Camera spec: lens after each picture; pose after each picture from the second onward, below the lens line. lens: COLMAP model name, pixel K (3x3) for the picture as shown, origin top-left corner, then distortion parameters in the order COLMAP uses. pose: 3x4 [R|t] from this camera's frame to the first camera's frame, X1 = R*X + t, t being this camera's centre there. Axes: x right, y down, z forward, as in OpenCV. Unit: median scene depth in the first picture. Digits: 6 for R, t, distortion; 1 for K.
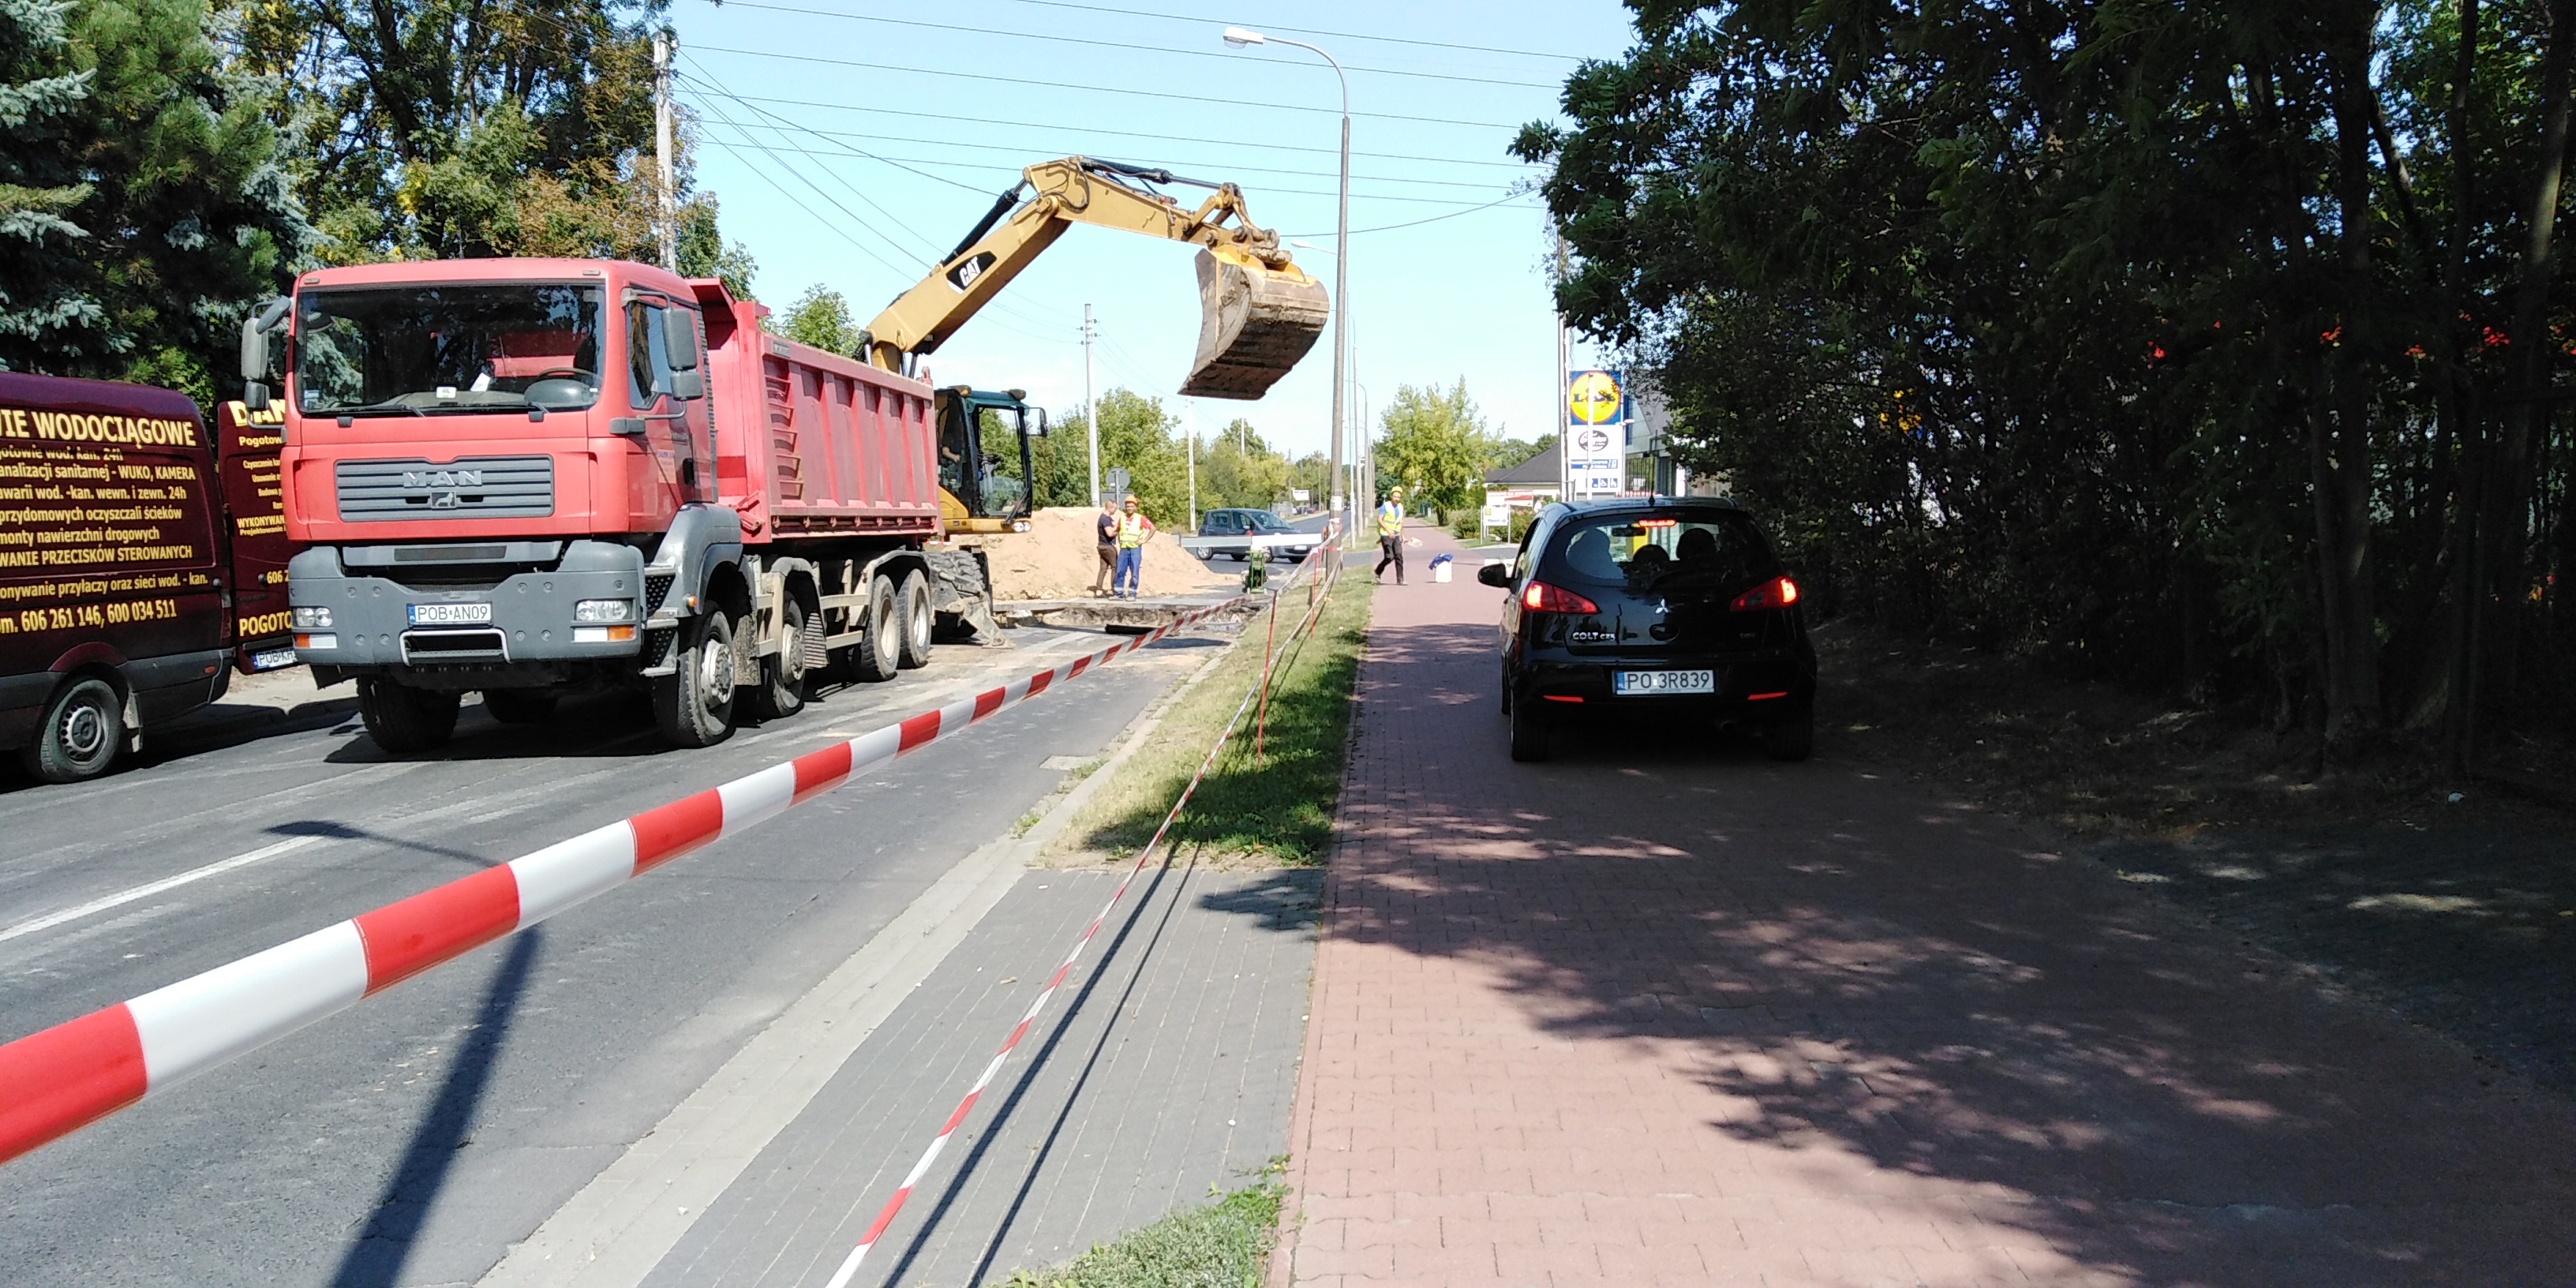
lens RADIAL K [[1924.6, 0, 1268.5], [0, 1924.6, 648.0], [0, 0, 1]] dist [0.043221, -0.025128]
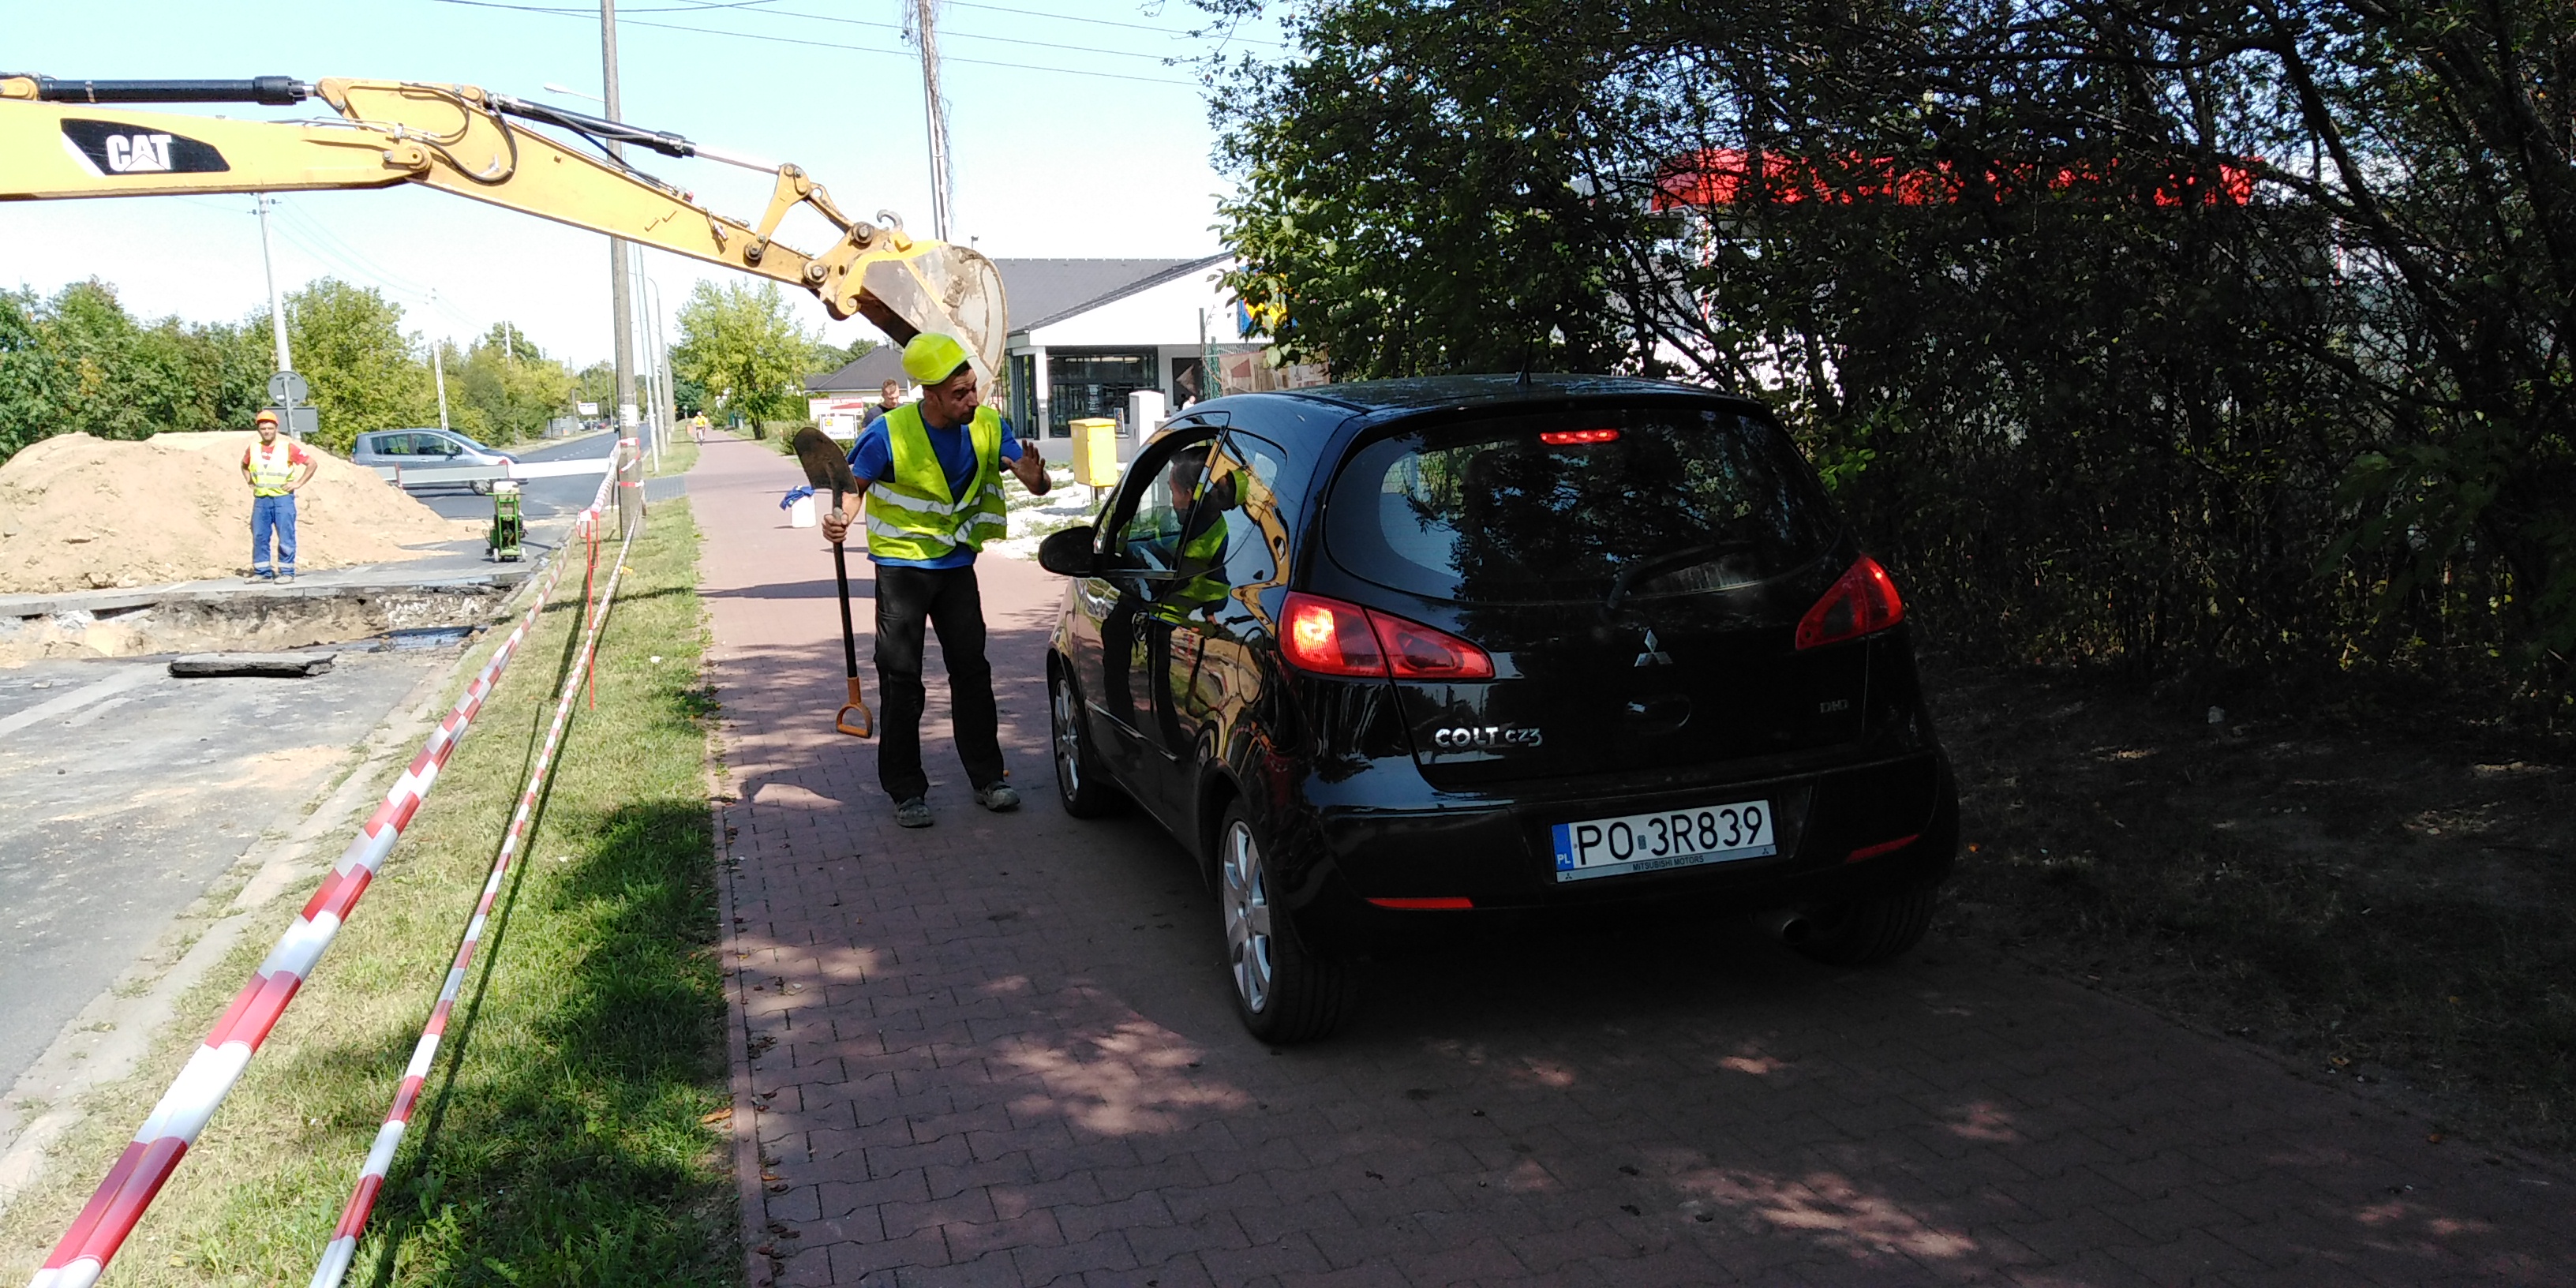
lens RADIAL K [[1924.6, 0, 1281.8], [0, 1924.6, 642.7], [0, 0, 1]] dist [0.043221, -0.025128]
pose [[0.936272, -0.068516, 0.344530, 0.025260], [0.052933, 0.997113, 0.054449, -0.050344], [-0.347266, -0.032743, 0.937195, 0.690092]]
